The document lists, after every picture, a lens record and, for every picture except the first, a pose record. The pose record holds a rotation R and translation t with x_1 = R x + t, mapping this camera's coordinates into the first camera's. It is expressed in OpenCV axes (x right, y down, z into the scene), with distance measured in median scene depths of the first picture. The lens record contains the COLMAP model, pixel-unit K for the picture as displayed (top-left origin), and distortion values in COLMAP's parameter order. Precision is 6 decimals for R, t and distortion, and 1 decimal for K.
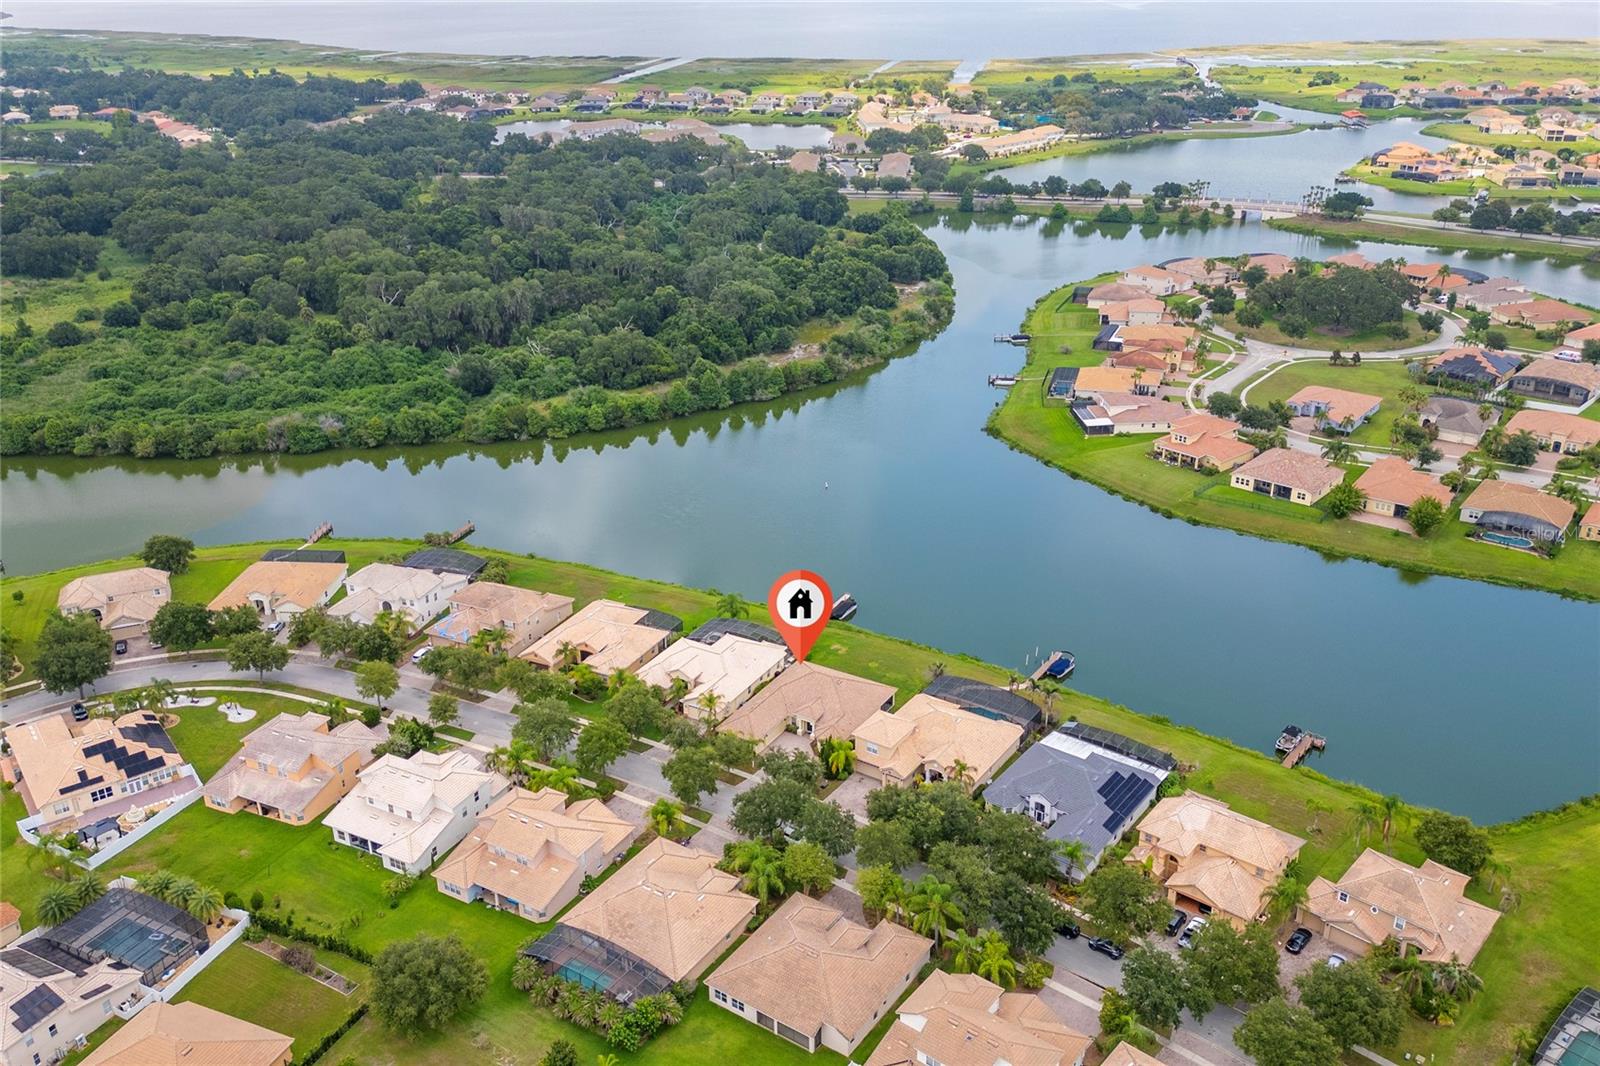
lens RADIAL K [[1405.2, 0, 800.0], [0, 1405.2, 533.0], [0, 0, 1]] dist [0.095723, -0.127395]
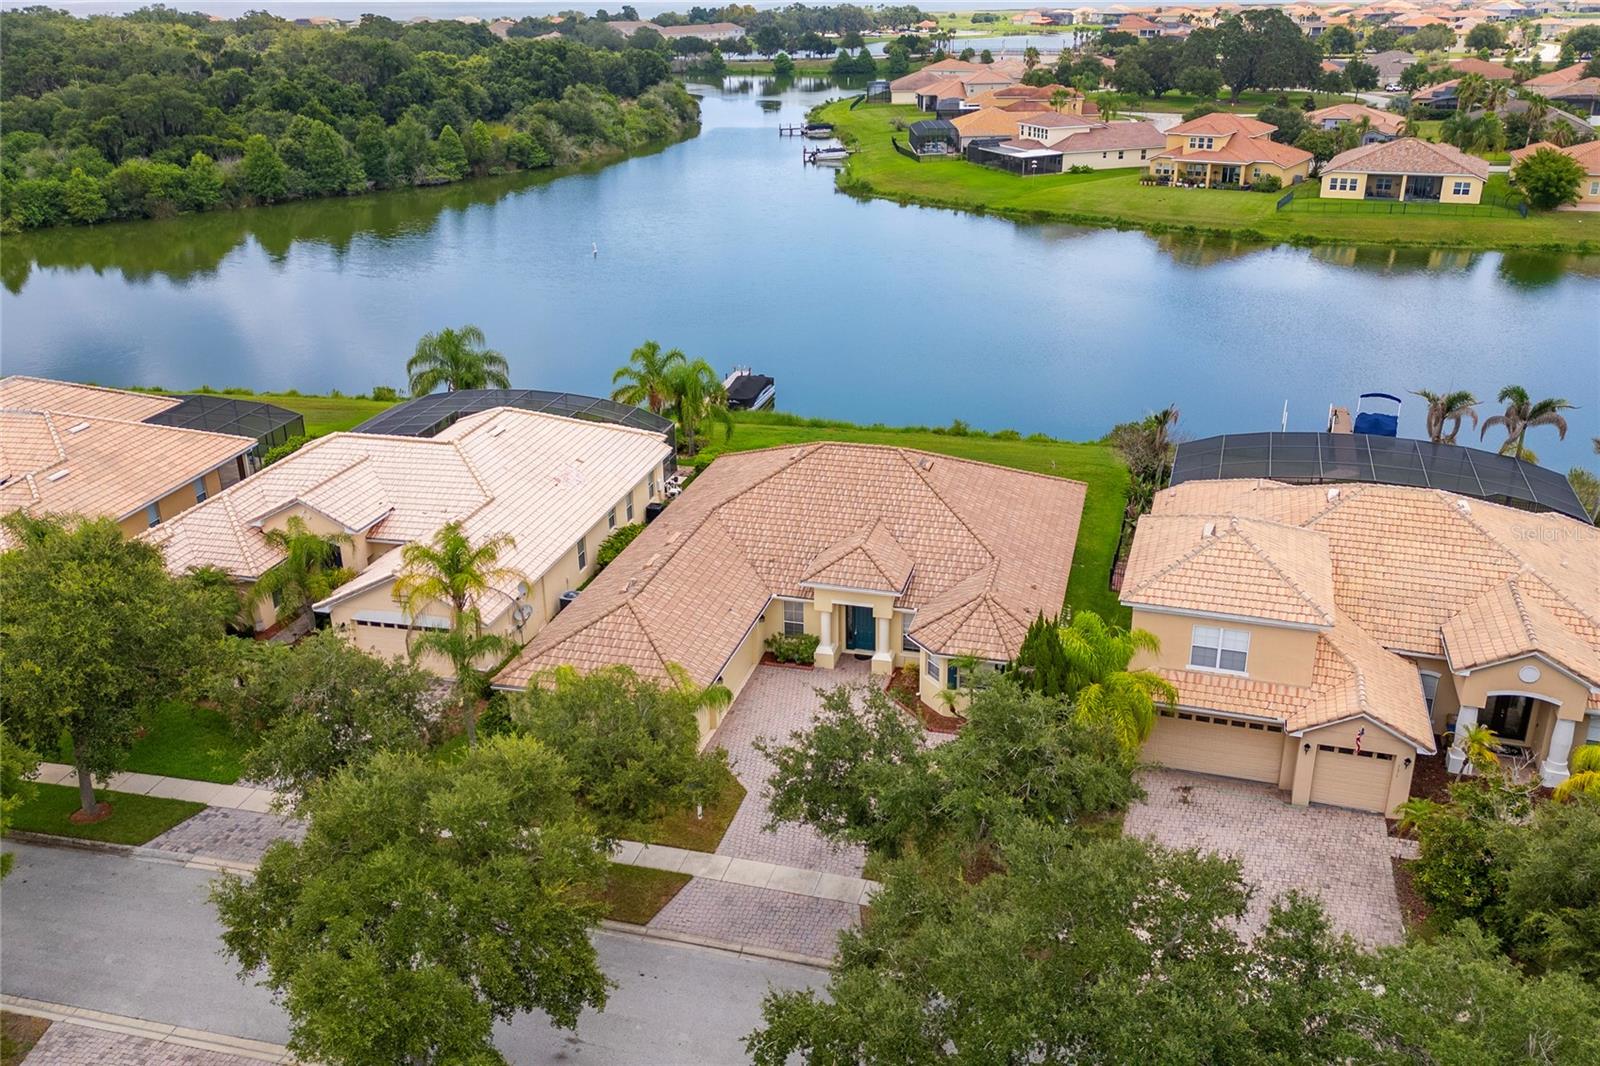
lens RADIAL K [[1322.3, 0, 833.0], [0, 1322.3, 532.1], [0, 0, 1]] dist [0.084405, -0.097620]
pose [[0.953115, -0.106653, 0.283190, -0.040217], [0.118761, 0.992585, -0.025886, 0.077467], [-0.278330, 0.058304, 0.958714, 0.473488]]
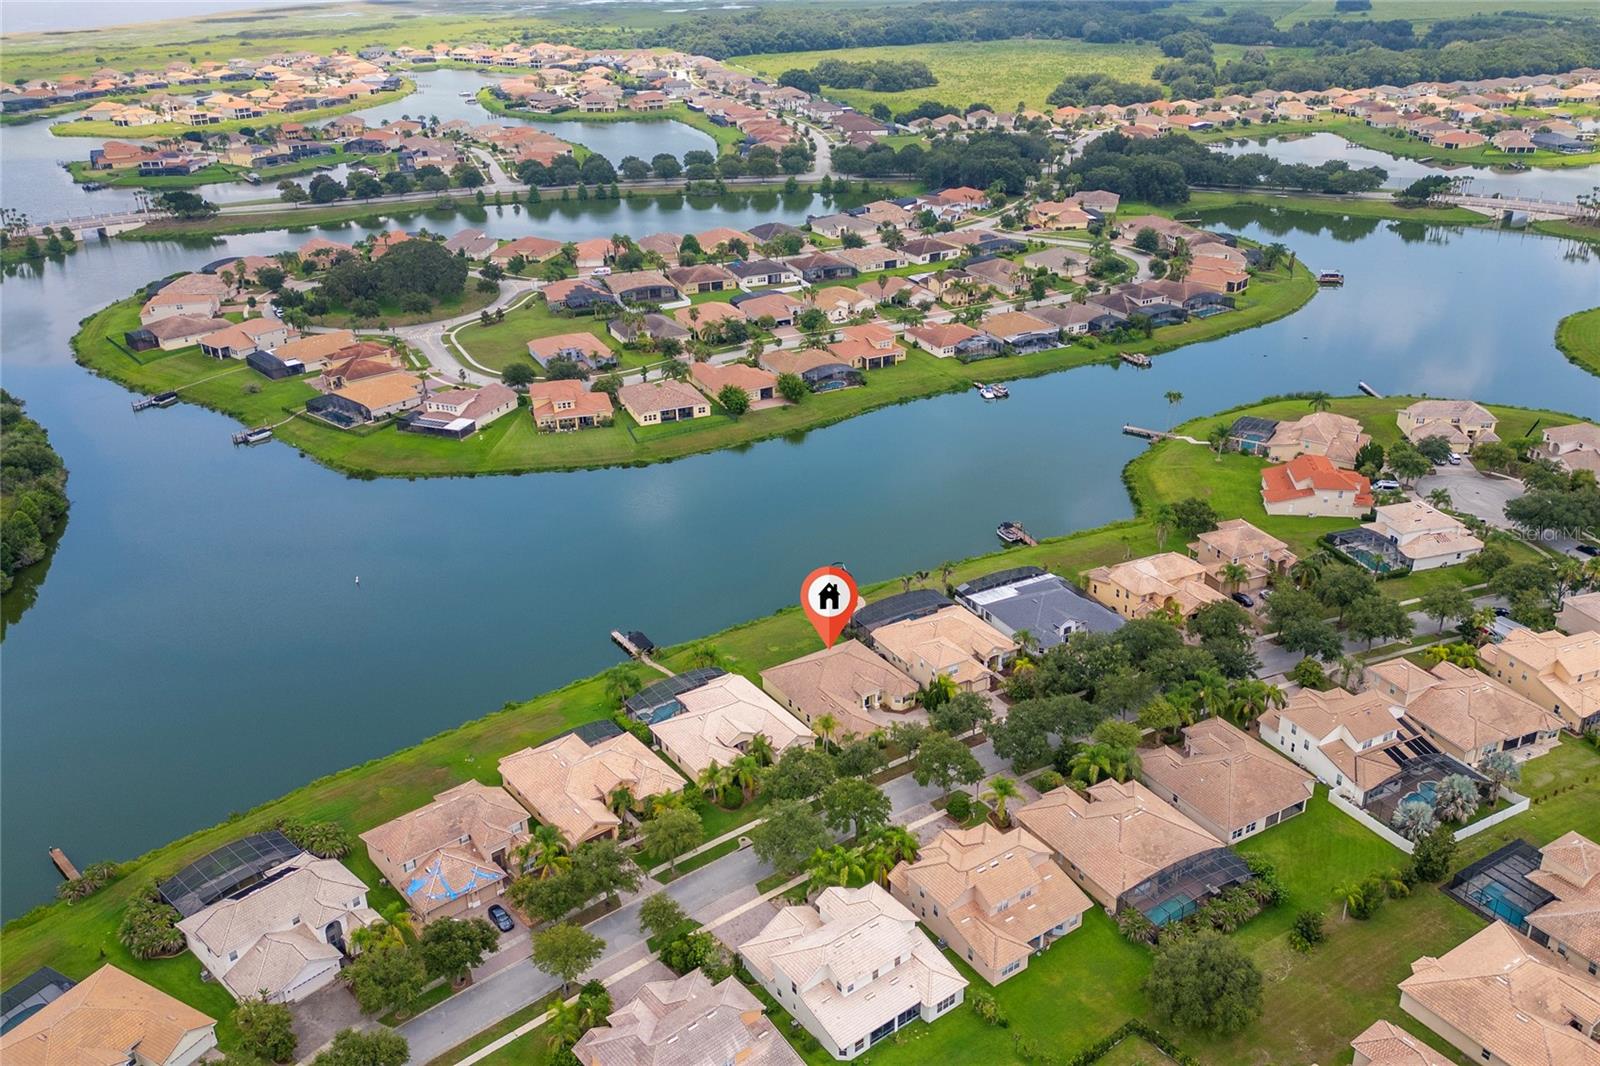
lens RADIAL K [[1367.2, 0, 885.2], [0, 1367.2, 528.0], [0, 0, 1]] dist [0.085243, -0.108253]
pose [[0.367914, -0.373337, 0.851621, -0.478358], [0.366089, 0.900049, 0.236410, -0.123353], [-0.854762, 0.224791, 0.467815, 0.312103]]
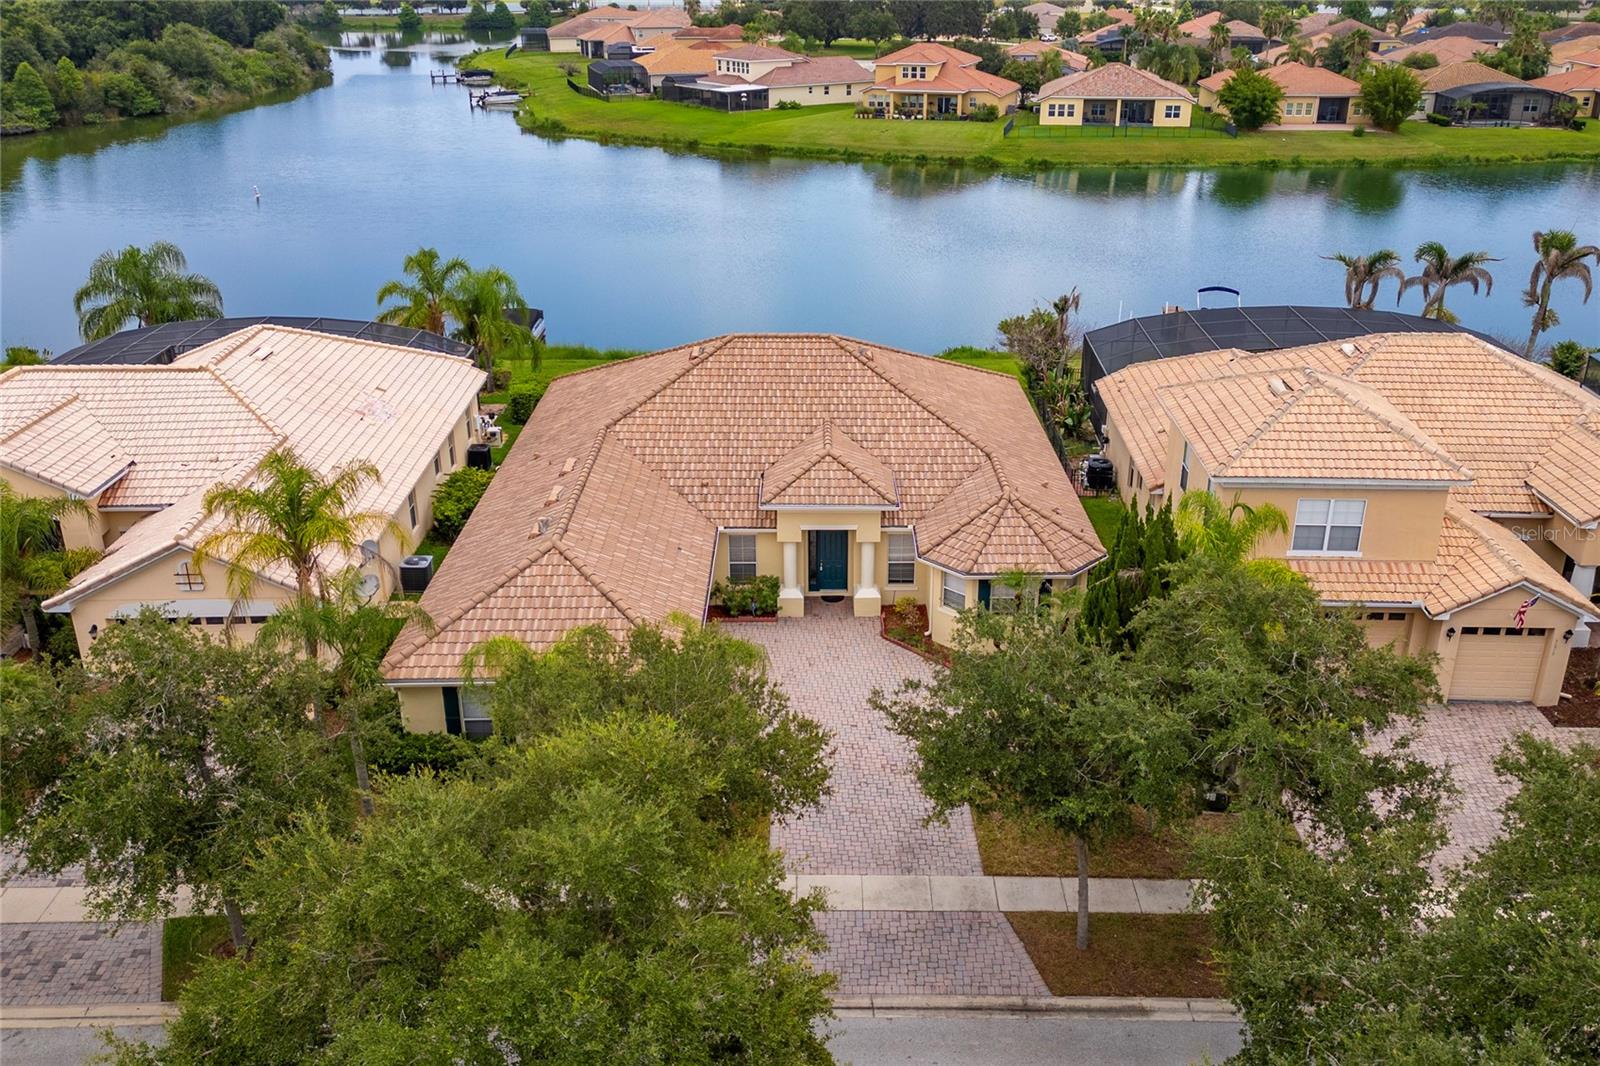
lens RADIAL K [[1344.4, 0, 834.0], [0, 1344.4, 538.4], [0, 0, 1]] dist [0.071592, -0.066883]
pose [[0.838271, -0.196620, 0.508568, -0.055210], [0.211903, 0.976878, 0.028397, 0.079567], [-0.502393, 0.083962, 0.860553, 0.515496]]
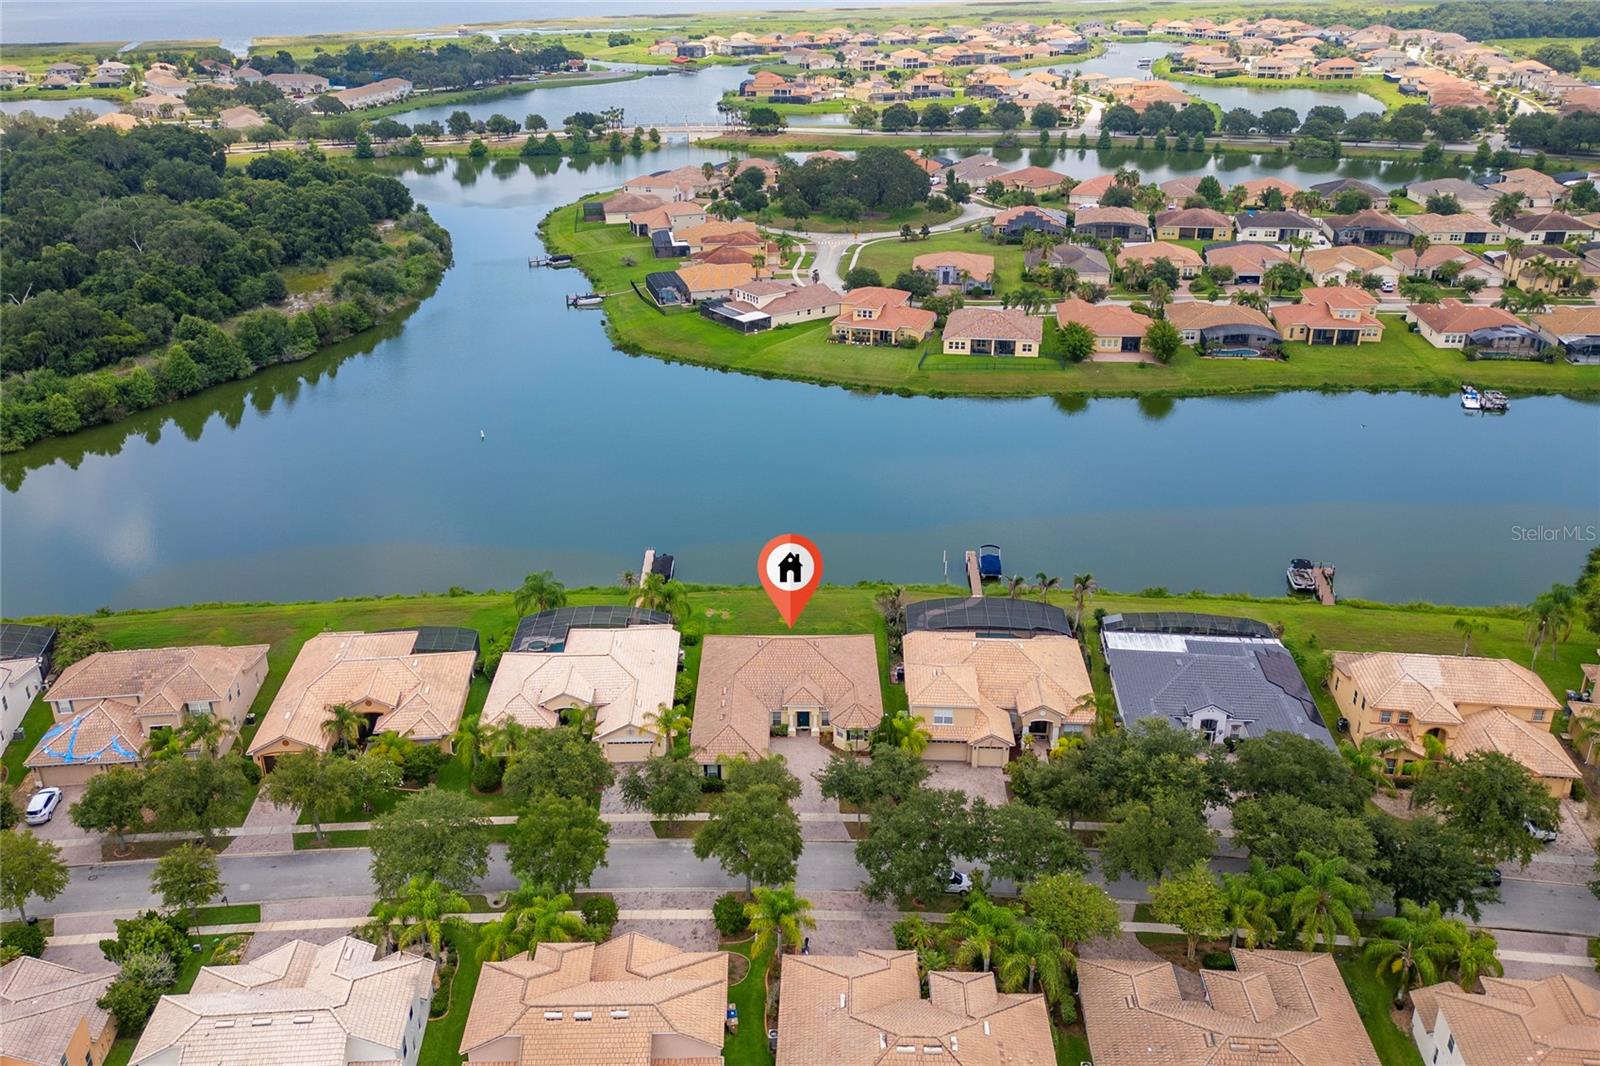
lens RADIAL K [[1352.8, 0, 787.2], [0, 1352.8, 529.9], [0, 0, 1]] dist [0.094716, -0.129543]
pose [[0.851122, -0.204477, 0.483509, -0.175511], [0.210763, 0.976634, 0.042013, 0.015015], [-0.480802, 0.066147, 0.874331, 0.278651]]
